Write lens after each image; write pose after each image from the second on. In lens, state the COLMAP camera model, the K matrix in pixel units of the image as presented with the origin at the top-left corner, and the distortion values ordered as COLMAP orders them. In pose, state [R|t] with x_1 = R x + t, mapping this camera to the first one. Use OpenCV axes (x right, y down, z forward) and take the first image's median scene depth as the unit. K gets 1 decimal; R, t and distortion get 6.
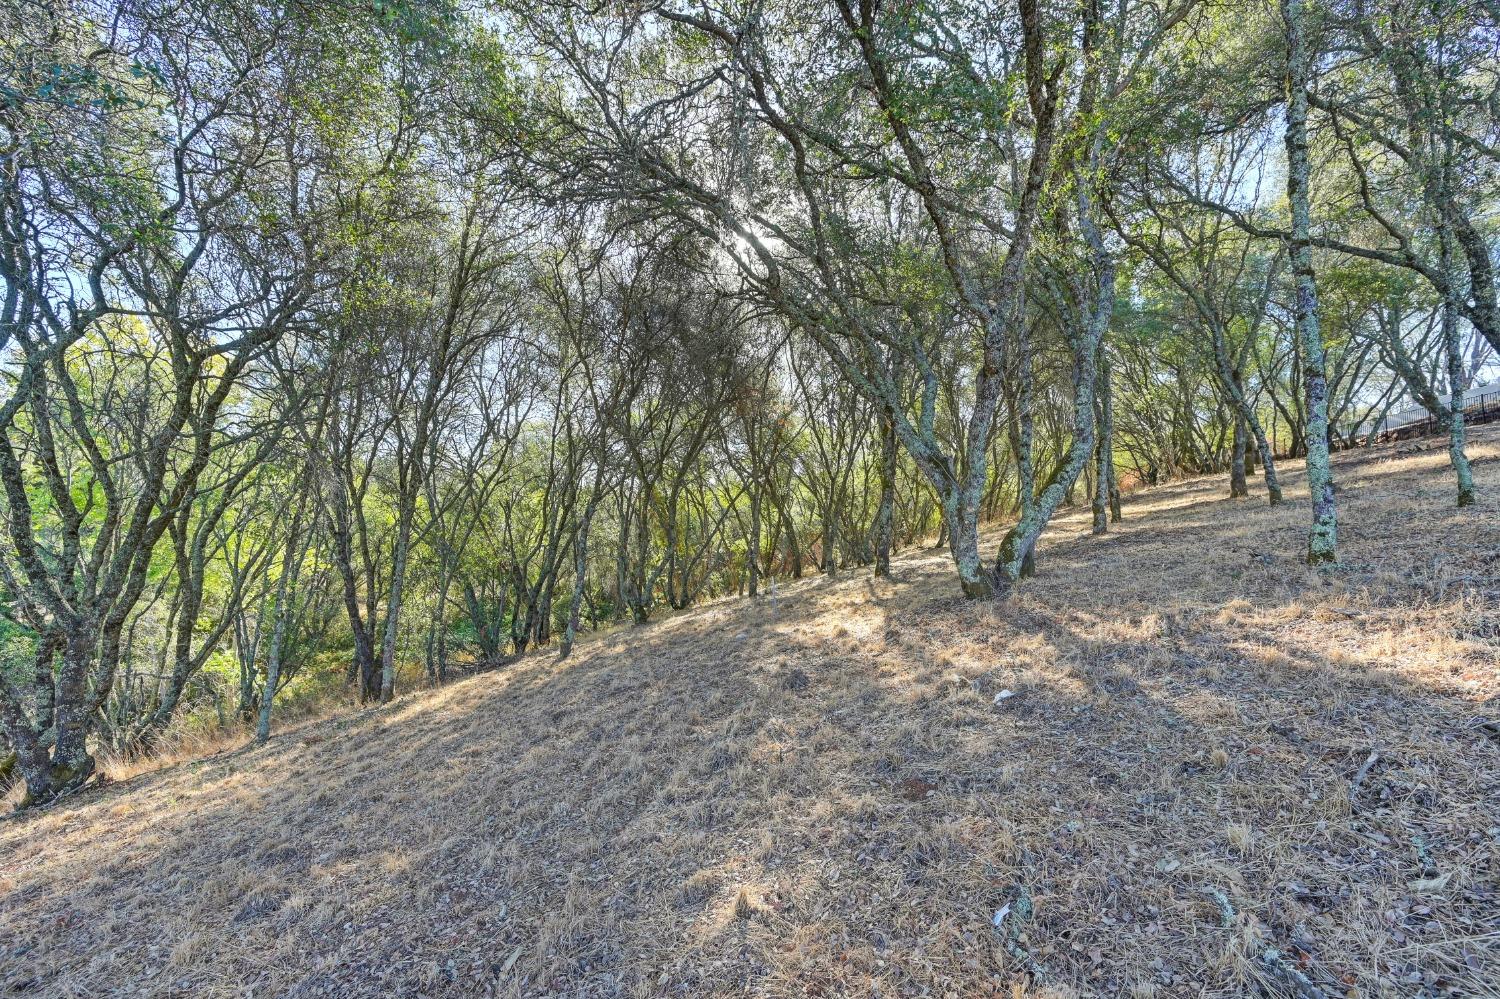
lens RADIAL K [[590.9, 0, 752.1], [0, 590.9, 510.0], [0, 0, 1]] dist [-0.004627, 0.000820]
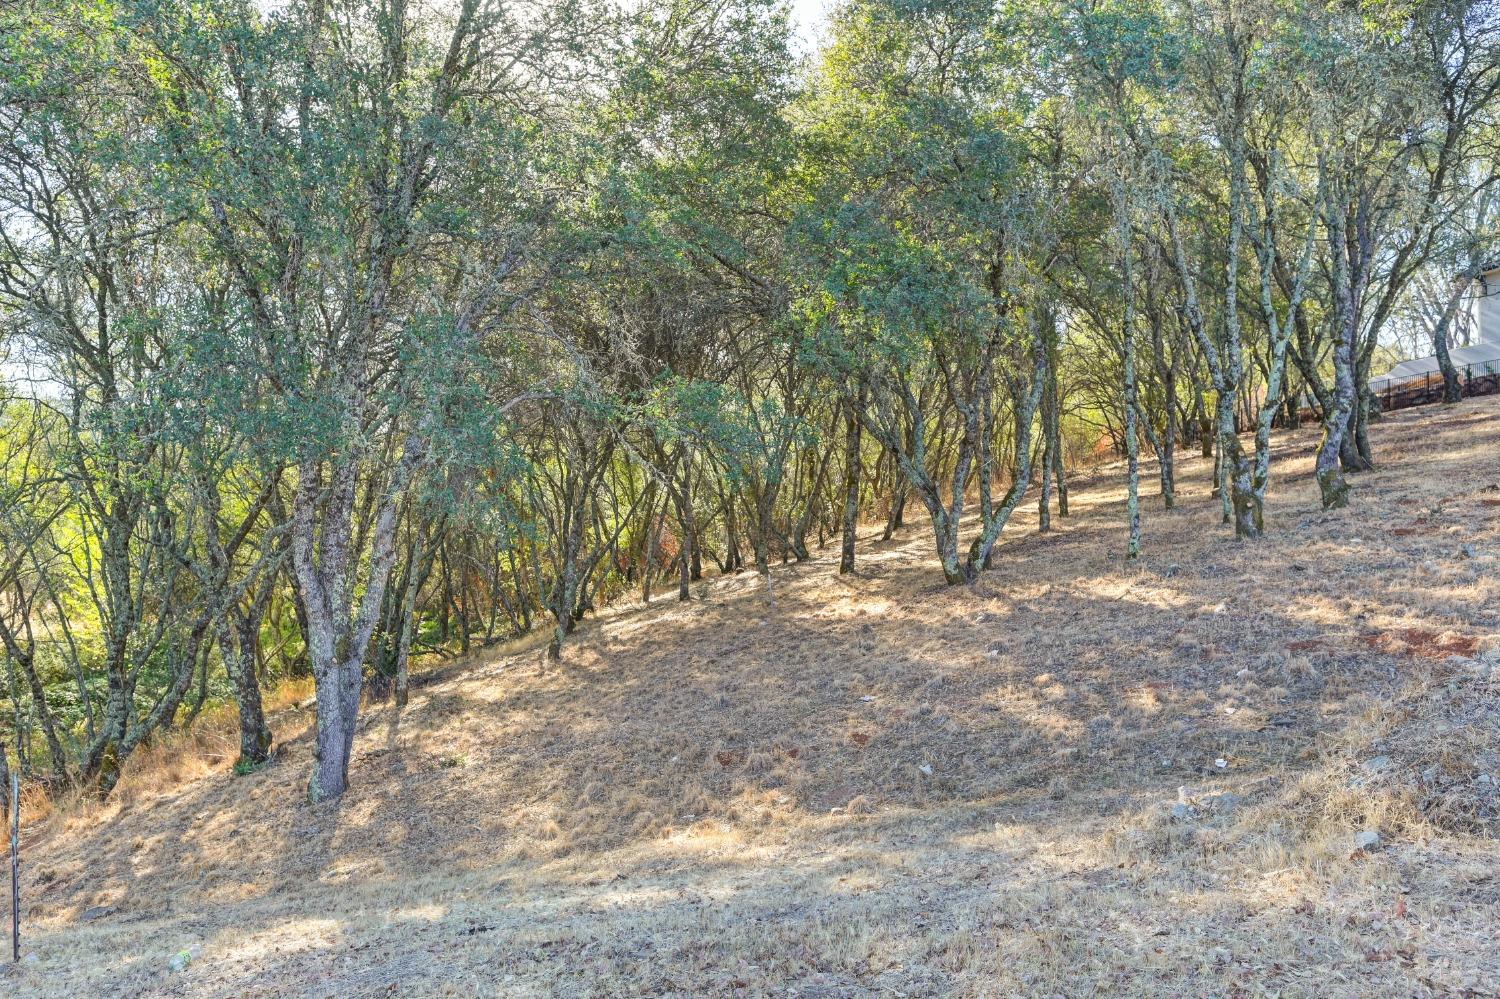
lens RADIAL K [[1035.7, 0, 747.7], [0, 1035.7, 503.3], [0, 0, 1]] dist [-0.005859, 0.004118]
pose [[0.975788, -0.002337, 0.218706, -0.582878], [-0.005691, 0.999333, 0.036068, -0.120948], [-0.218644, -0.036439, 0.975124, -1.183341]]
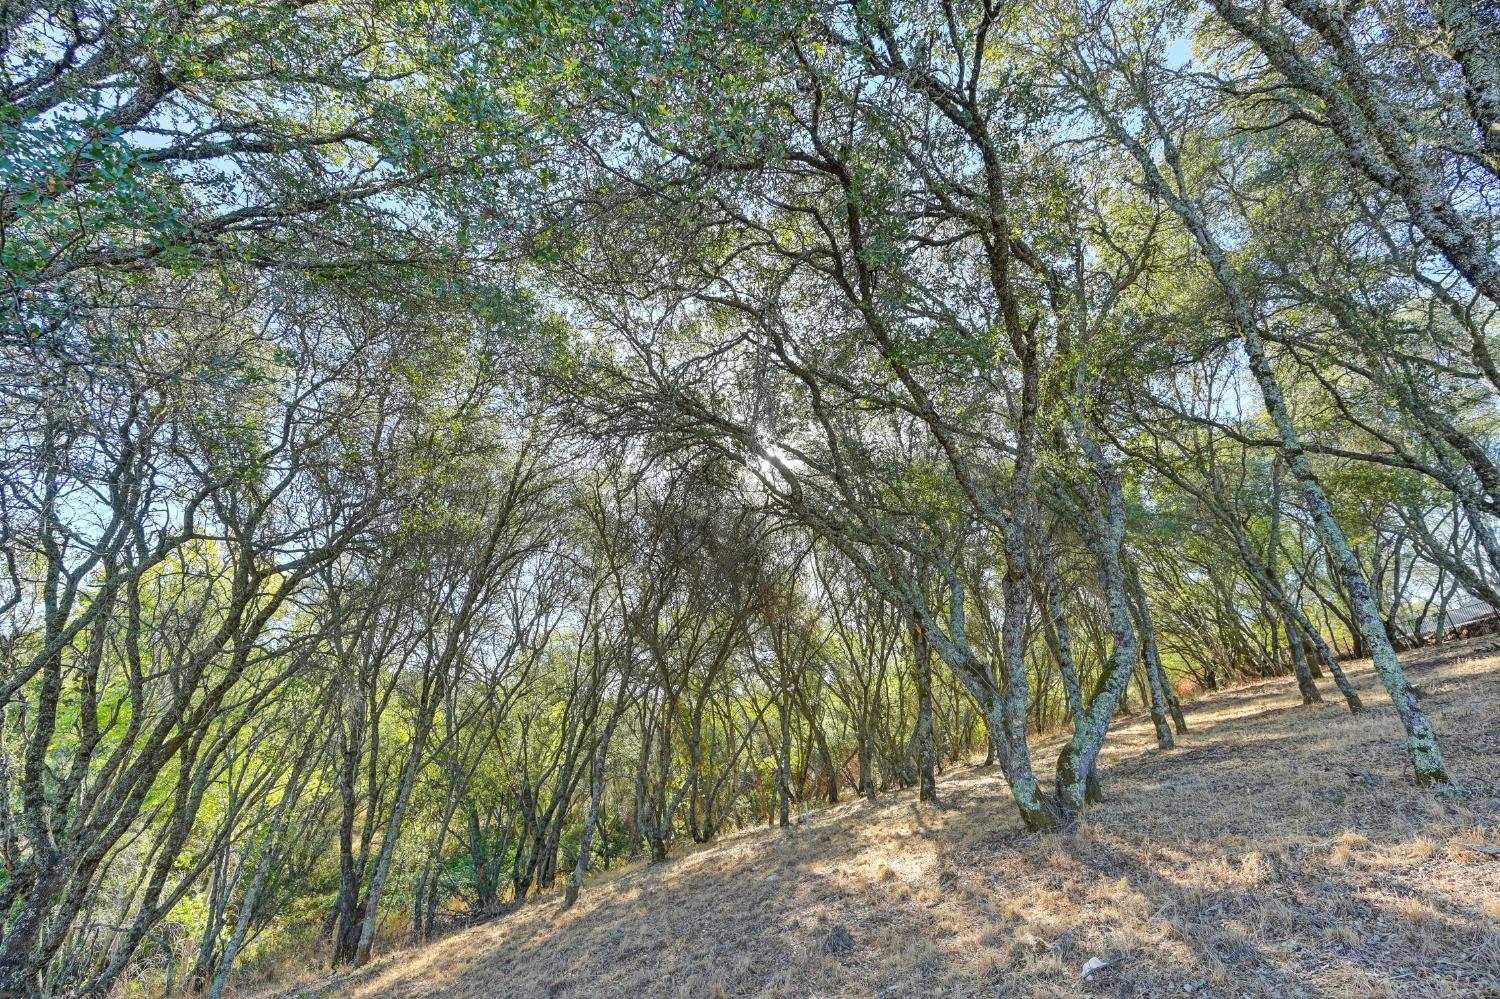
lens RADIAL K [[590.9, 0, 752.3], [0, 590.9, 507.7], [0, 0, 1]] dist [-0.004627, 0.000820]
pose [[0.998908, -0.022407, -0.040993, -0.000193], [0.007077, 0.939921, -0.341318, -0.003620], [0.046178, 0.340656, 0.939053, -0.003862]]
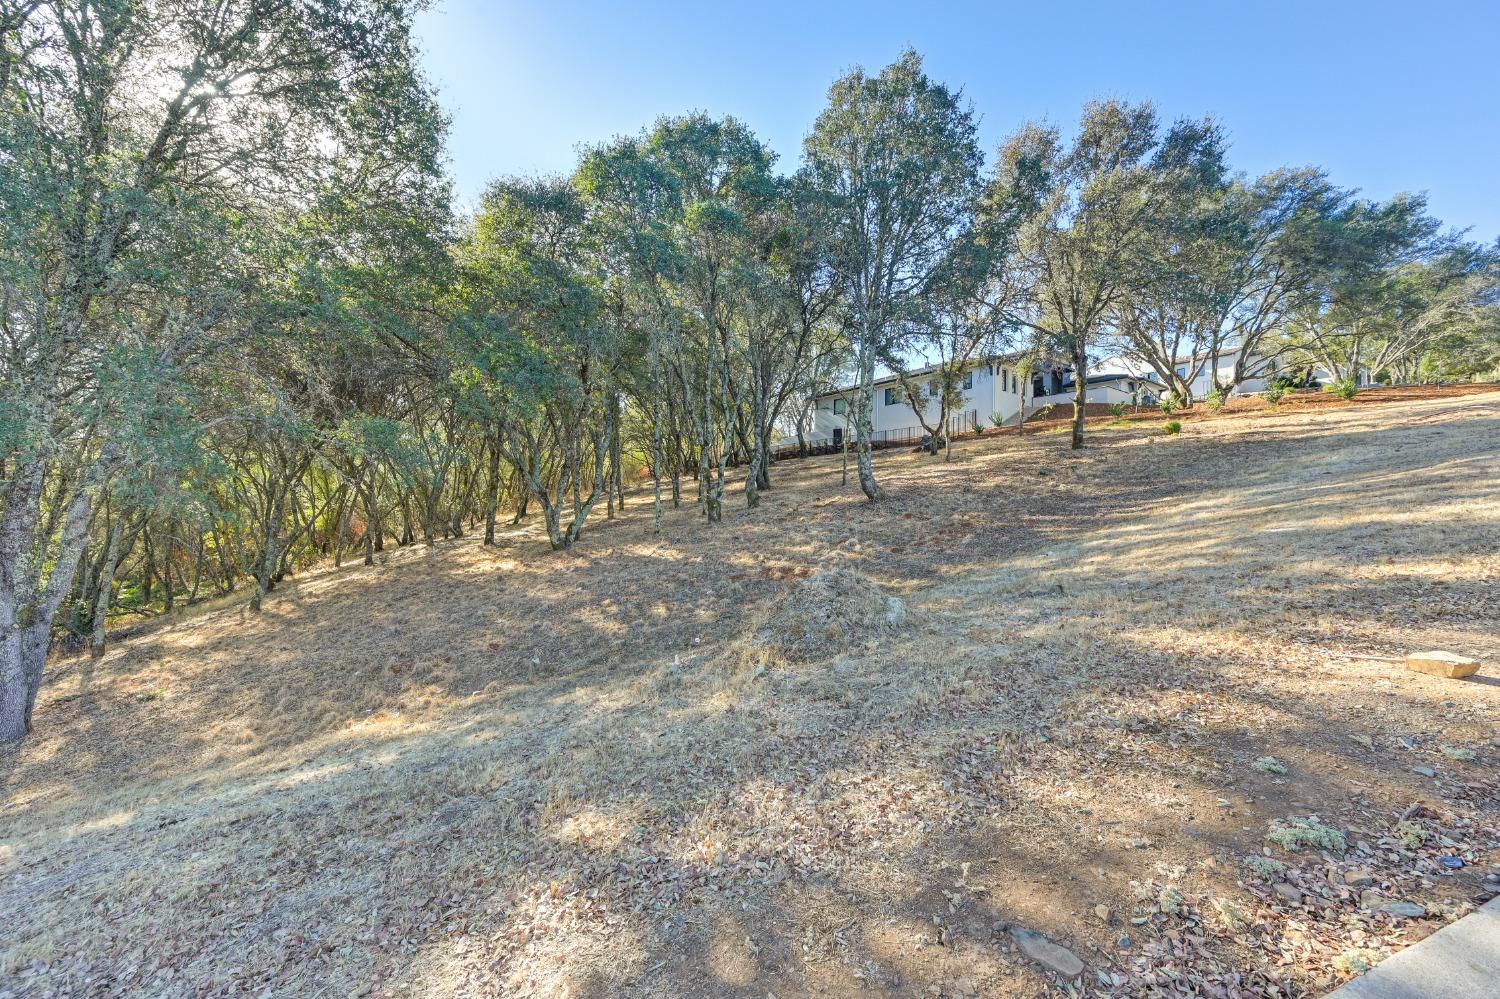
lens RADIAL K [[590.9, 0, 750.8], [0, 590.9, 506.7], [0, 0, 1]] dist [-0.004627, 0.000820]
pose [[0.744757, 0.007755, 0.667291, -0.577192], [-0.038250, 0.998785, 0.031083, -0.121146], [-0.666239, -0.048674, 0.744148, -1.185189]]
